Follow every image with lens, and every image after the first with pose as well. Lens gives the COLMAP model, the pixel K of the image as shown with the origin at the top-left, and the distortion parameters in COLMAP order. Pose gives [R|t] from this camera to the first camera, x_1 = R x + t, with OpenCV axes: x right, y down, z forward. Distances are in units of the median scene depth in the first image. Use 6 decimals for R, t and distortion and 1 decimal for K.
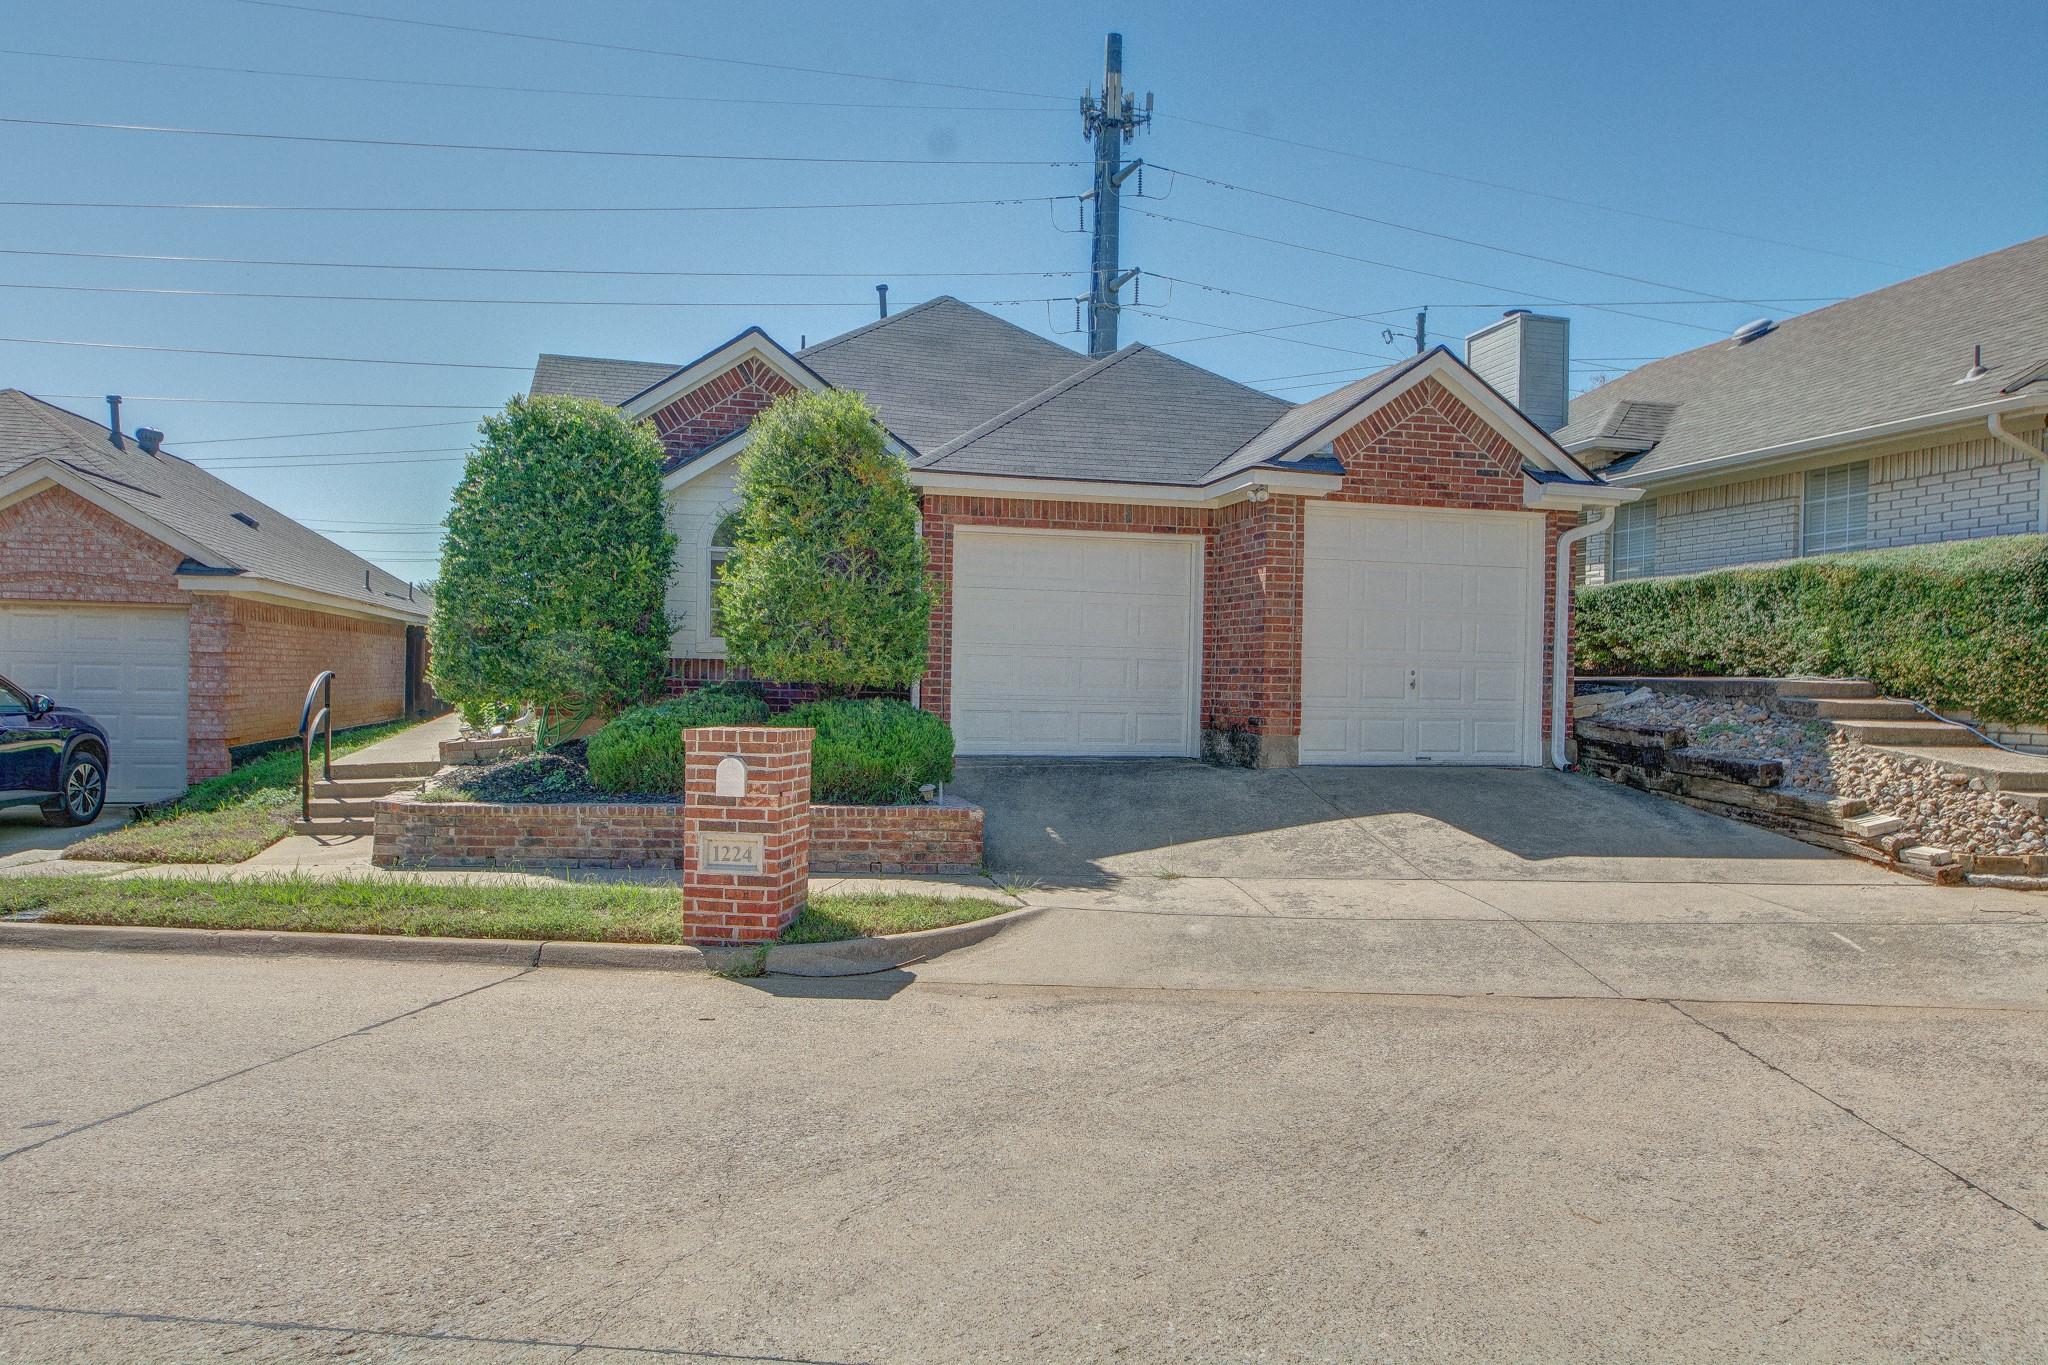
lens RADIAL K [[1362.1, 0, 1024.0], [0, 1362.1, 682.5], [0, 0, 1]] dist [-0.002395, -0.000210]
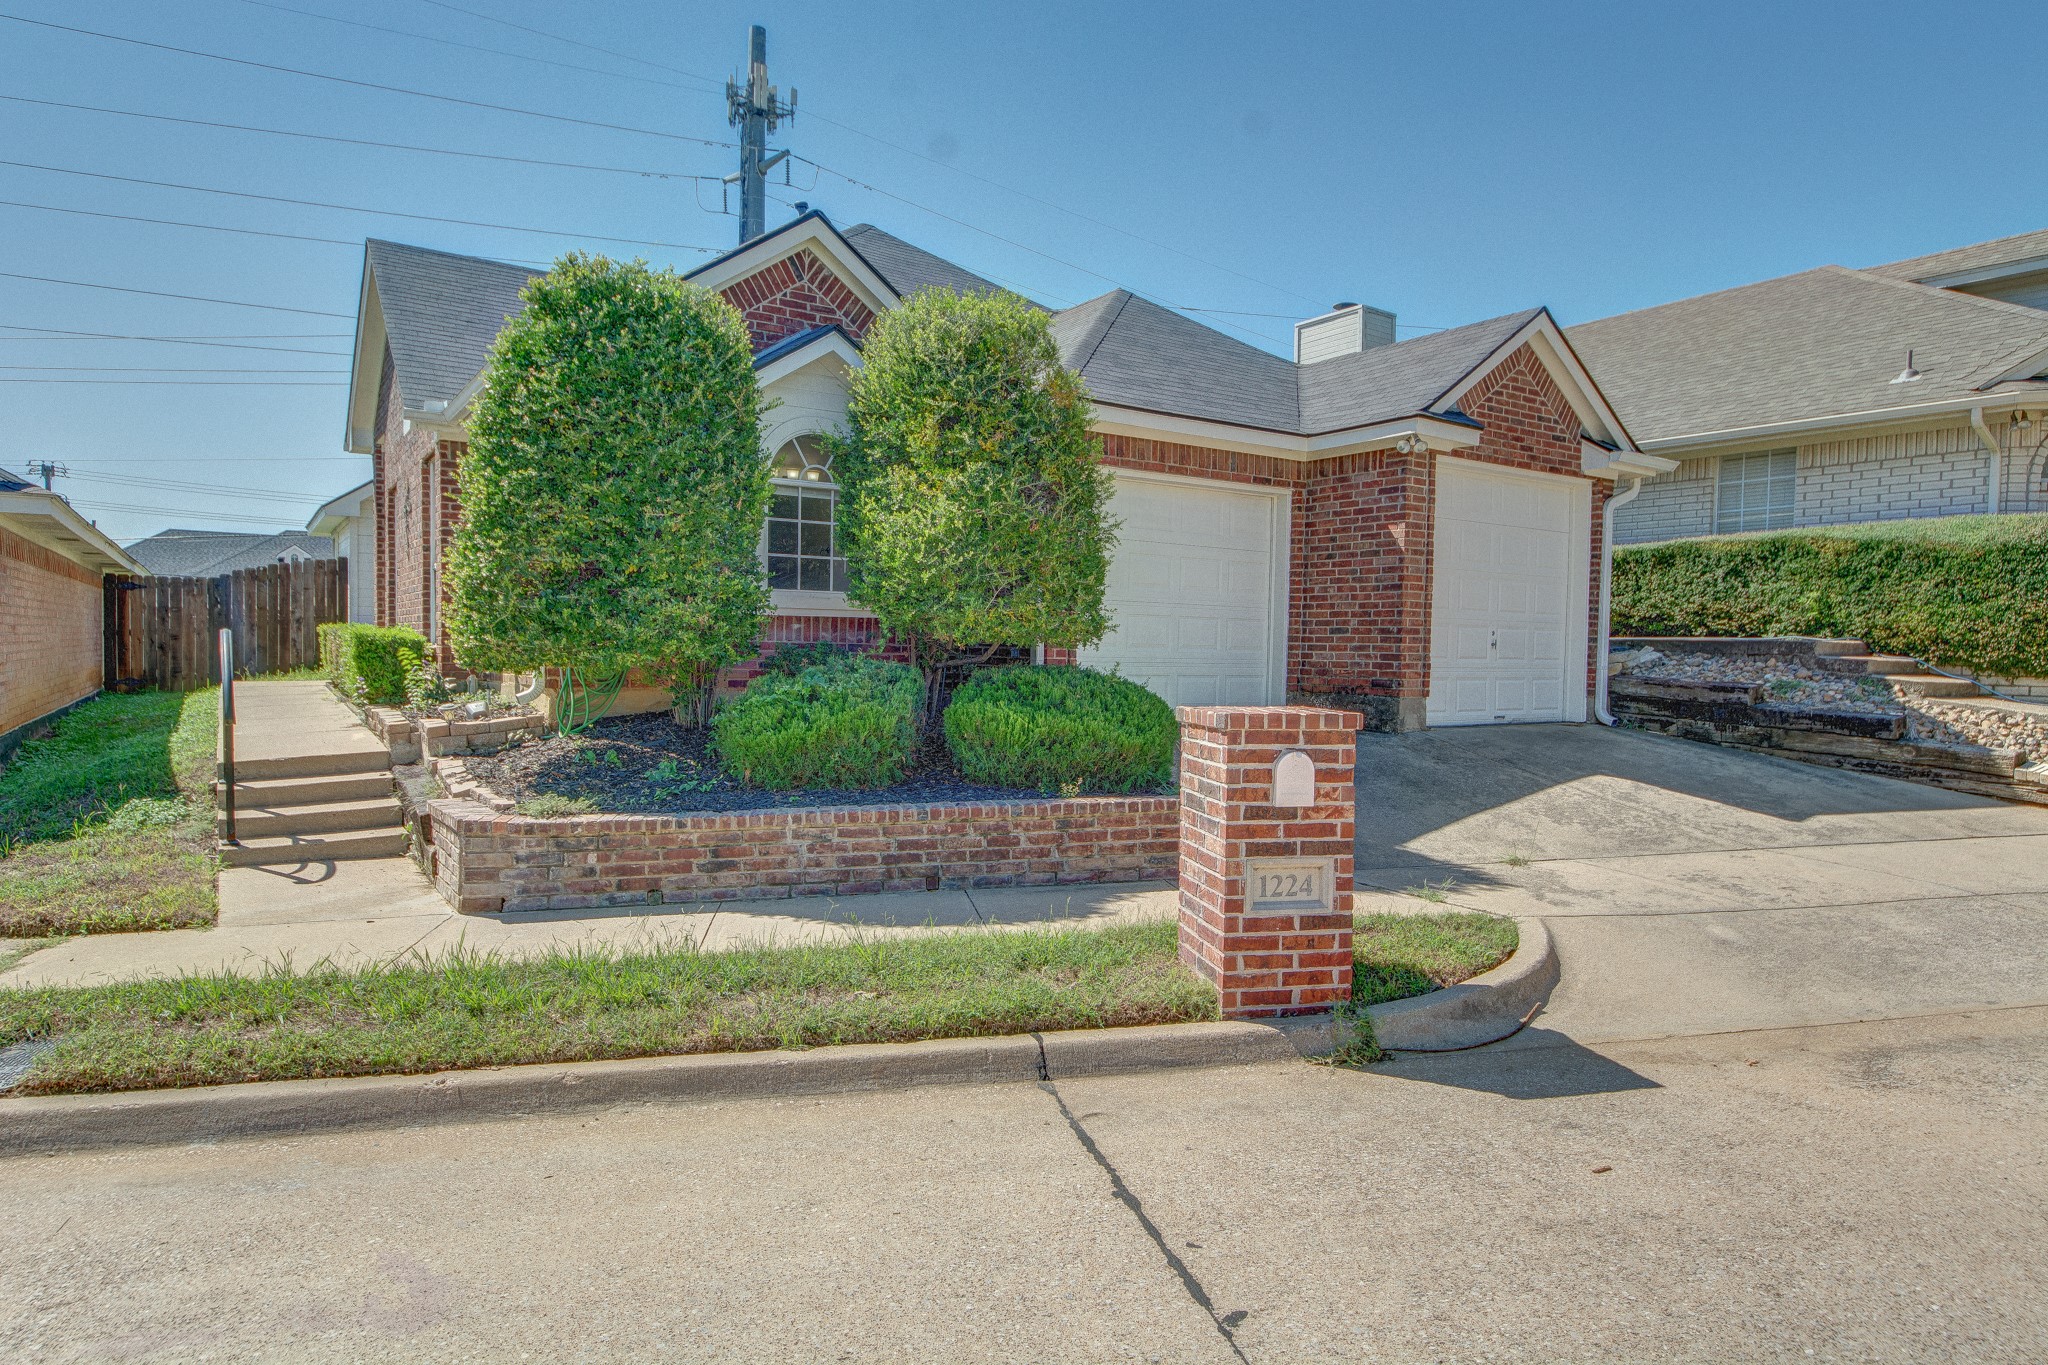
lens RADIAL K [[1185.3, 0, 1024.0], [0, 1185.3, 682.5], [0, 0, 1]] dist [0.000358, -0.000328]
pose [[0.939948, -0.013320, 0.341058, -0.366668], [0.001558, 0.999395, 0.034739, -0.001625], [-0.341315, -0.032122, 0.939400, 0.309496]]
